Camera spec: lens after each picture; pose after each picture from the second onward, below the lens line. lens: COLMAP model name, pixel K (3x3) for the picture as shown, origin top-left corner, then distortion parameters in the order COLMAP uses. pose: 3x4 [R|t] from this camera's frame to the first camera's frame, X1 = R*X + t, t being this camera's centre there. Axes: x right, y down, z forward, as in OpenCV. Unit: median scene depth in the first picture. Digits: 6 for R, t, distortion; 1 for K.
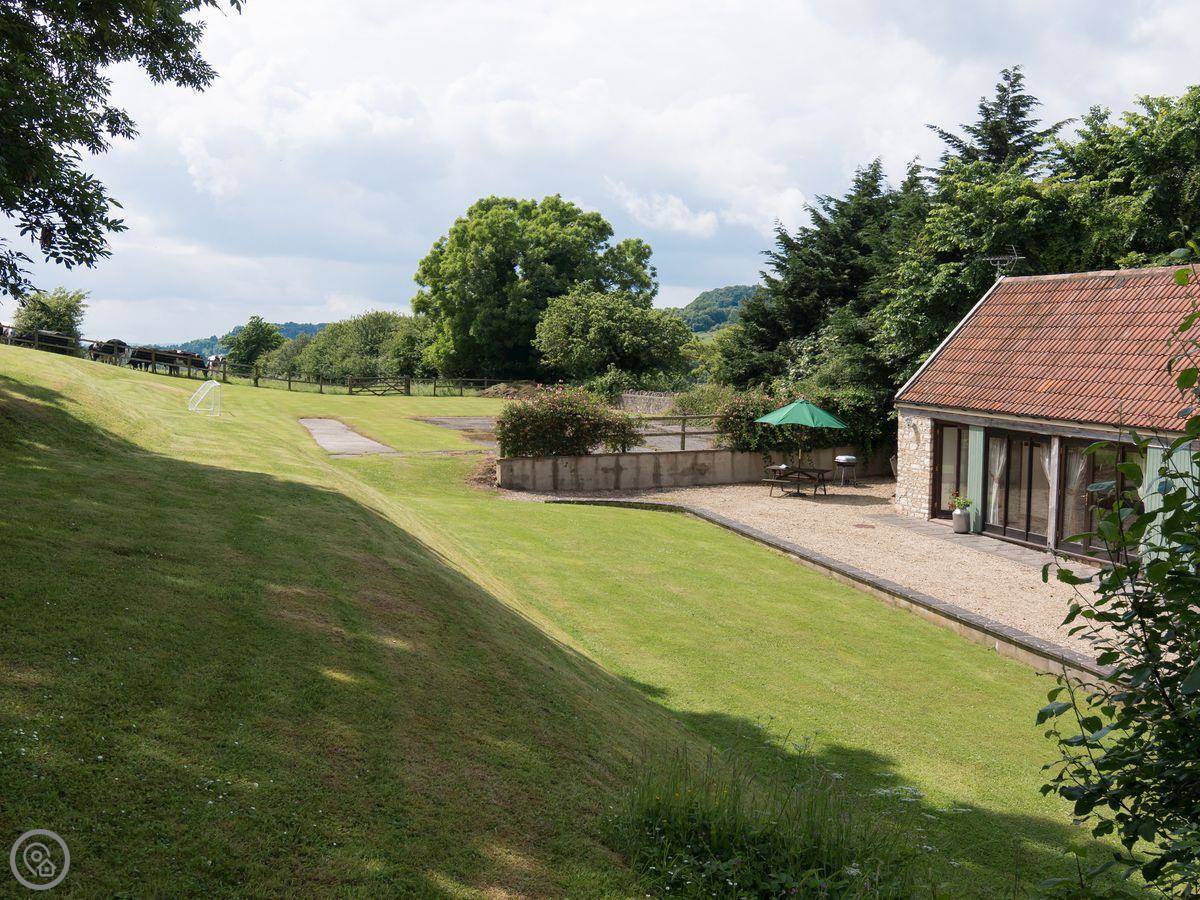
lens RADIAL K [[1202.4, 0, 633.0], [0, 1202.4, 435.5], [0, 0, 1]] dist [-0.019683, 0.000000]
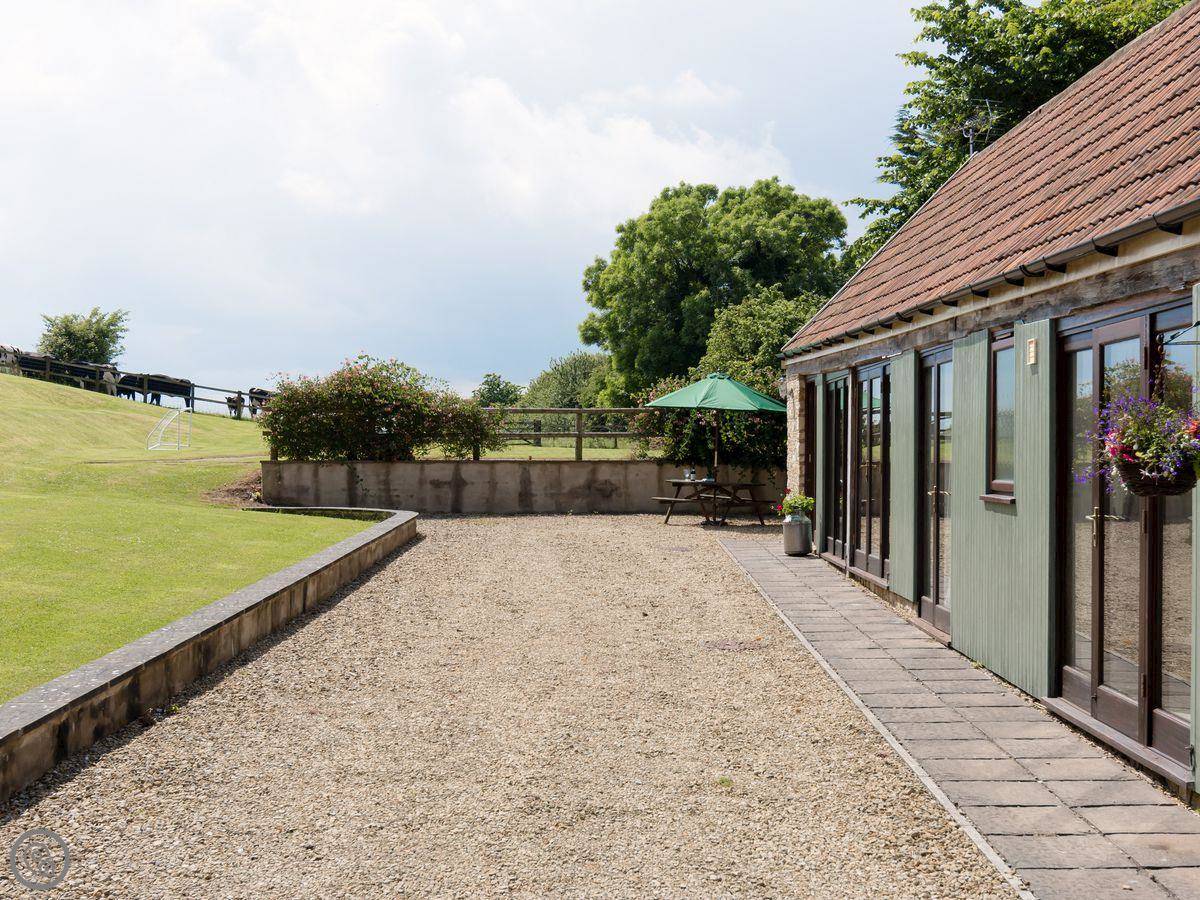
lens RADIAL K [[1576.5, 0, 600.0], [0, 1576.5, 450.1], [0, 0, 1]] dist [0.013140, 0.000000]
pose [[0.950102, -0.005495, -0.311892, 0.328333], [-0.014675, 0.997951, -0.062285, 0.061515], [0.311595, 0.063754, 0.948074, 0.182715]]
